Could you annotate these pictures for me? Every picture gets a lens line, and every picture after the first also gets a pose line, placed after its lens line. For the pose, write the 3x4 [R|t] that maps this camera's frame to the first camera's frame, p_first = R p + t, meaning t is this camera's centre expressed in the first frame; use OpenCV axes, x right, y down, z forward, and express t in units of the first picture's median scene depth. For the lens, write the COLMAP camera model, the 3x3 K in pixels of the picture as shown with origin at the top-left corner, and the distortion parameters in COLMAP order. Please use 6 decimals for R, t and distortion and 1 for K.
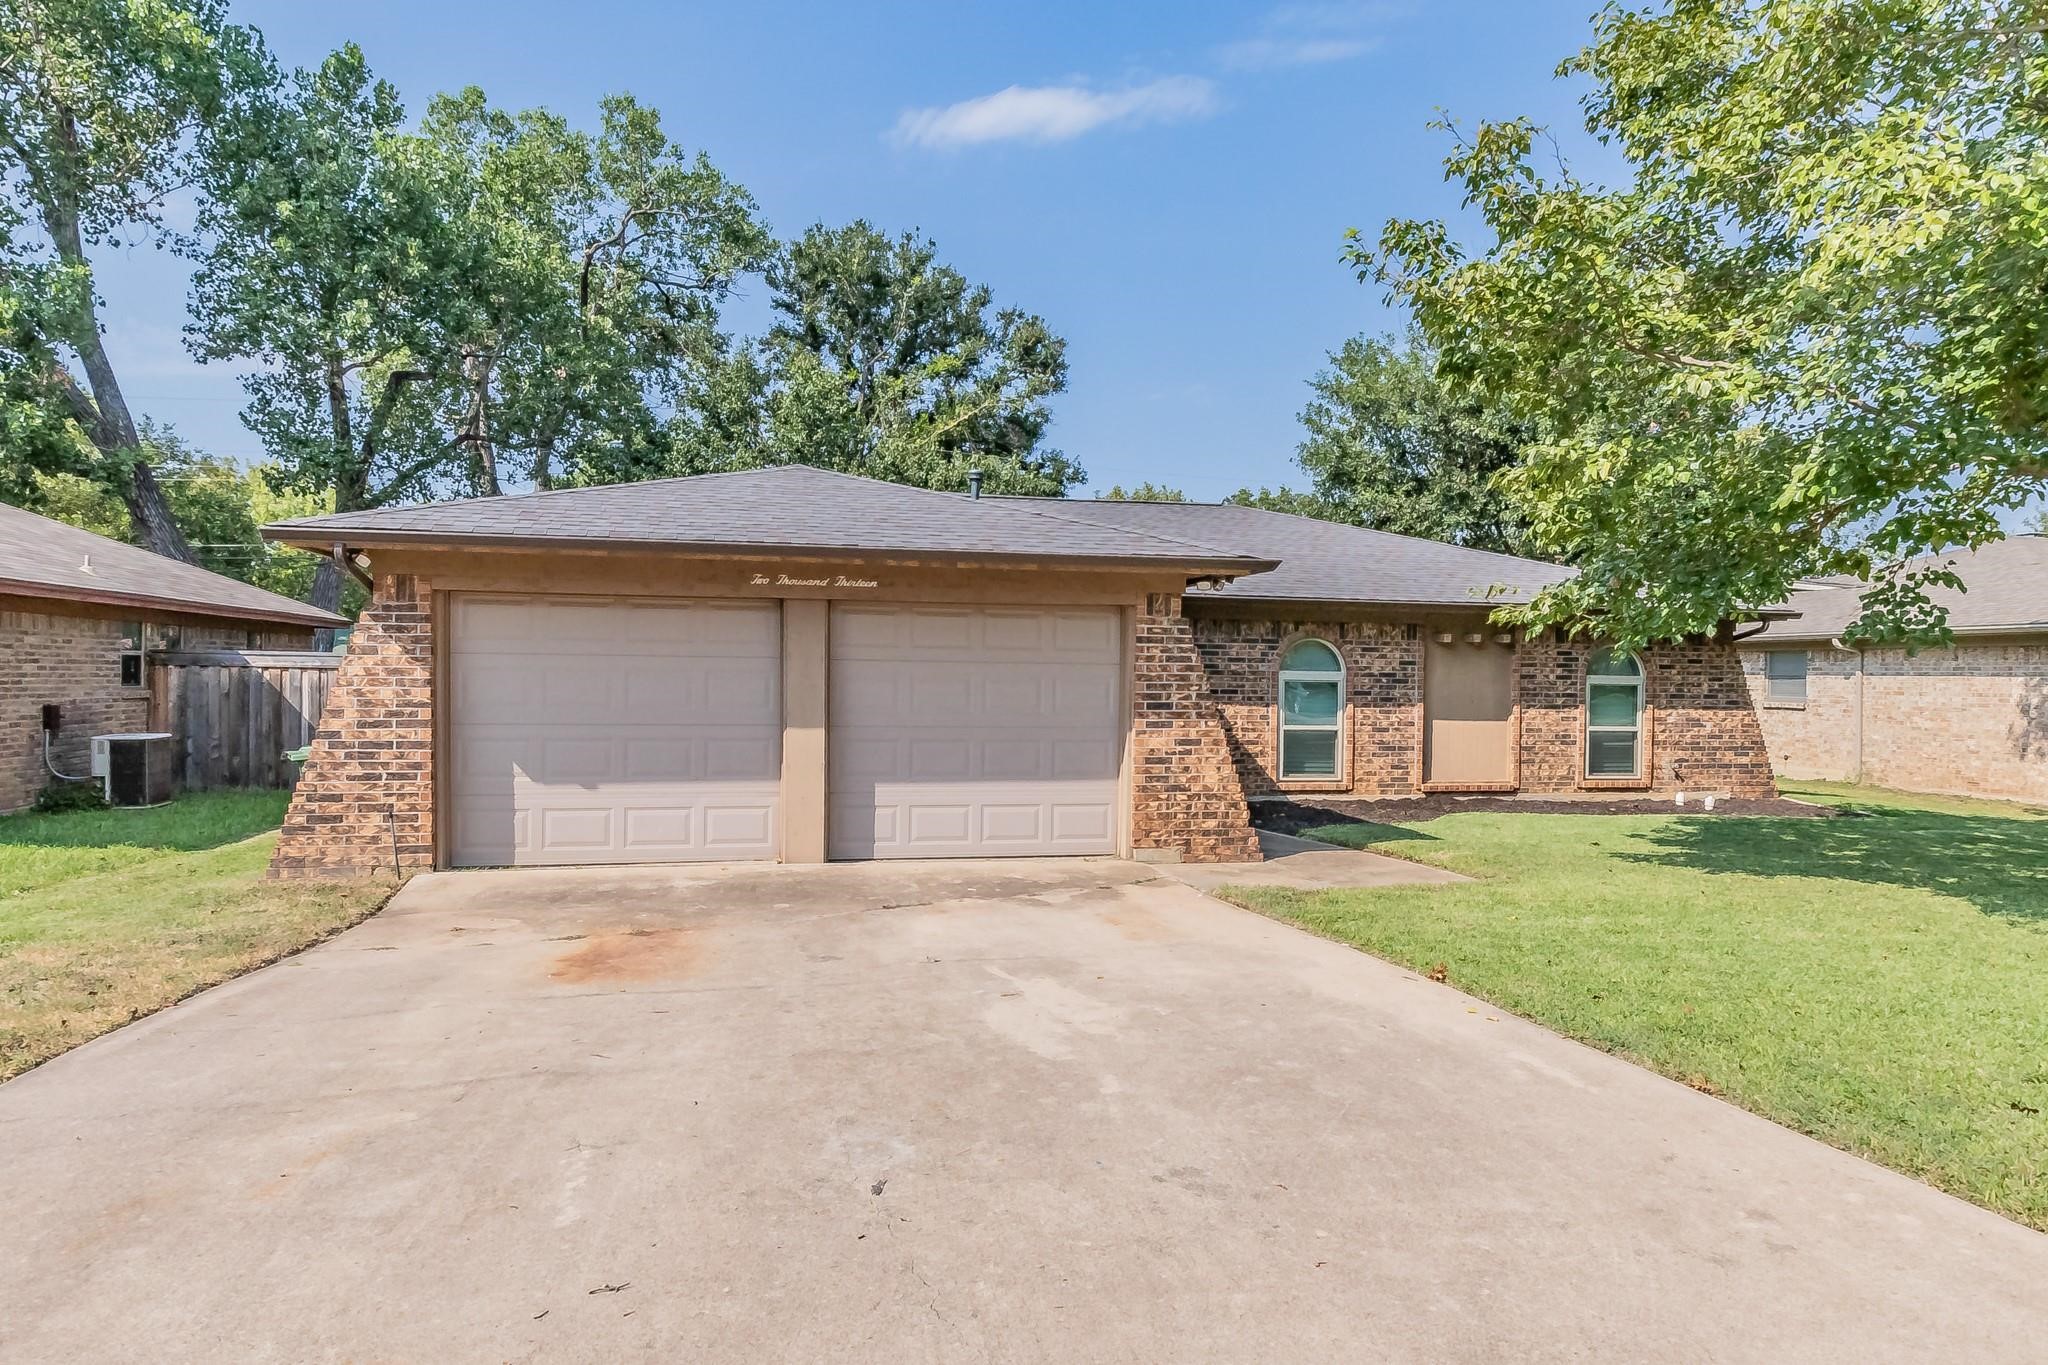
lens RADIAL K [[1037.0, 0, 1018.4], [0, 1037.0, 670.3], [0, 0, 1]] dist [0.003938, -0.000559]
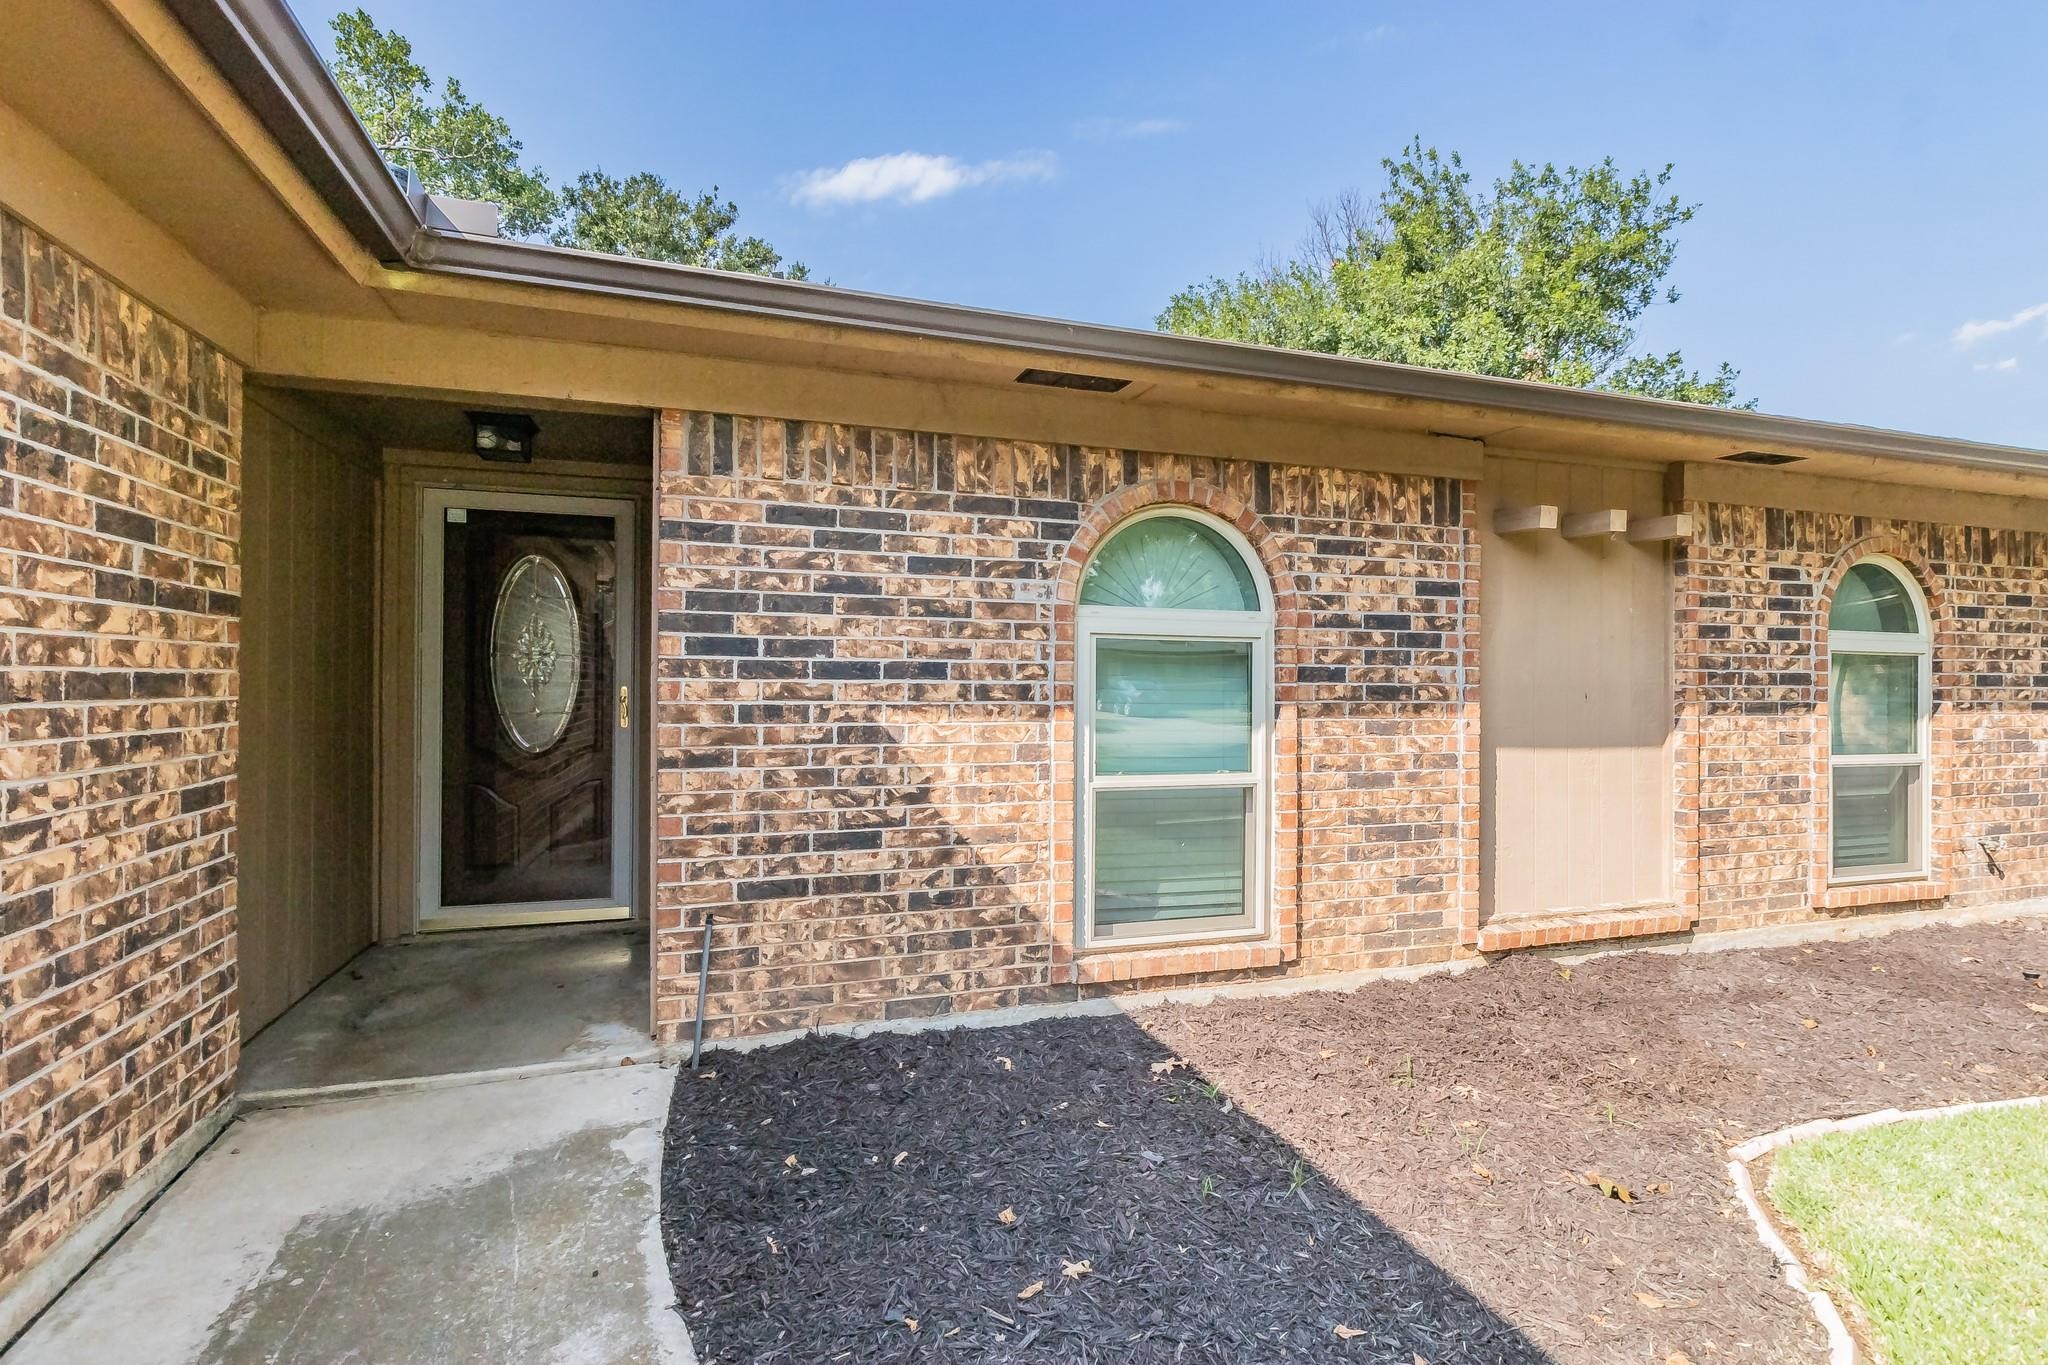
lens RADIAL K [[972.7, 0, 1024.0], [0, 972.7, 682.5], [0, 0, 1]] dist [0.001663, 0.000193]
pose [[0.989084, -0.009186, 0.147068, 0.187827], [0.010087, 0.999935, -0.005383, 0.025234], [-0.147009, 0.006807, 0.989112, 0.697328]]
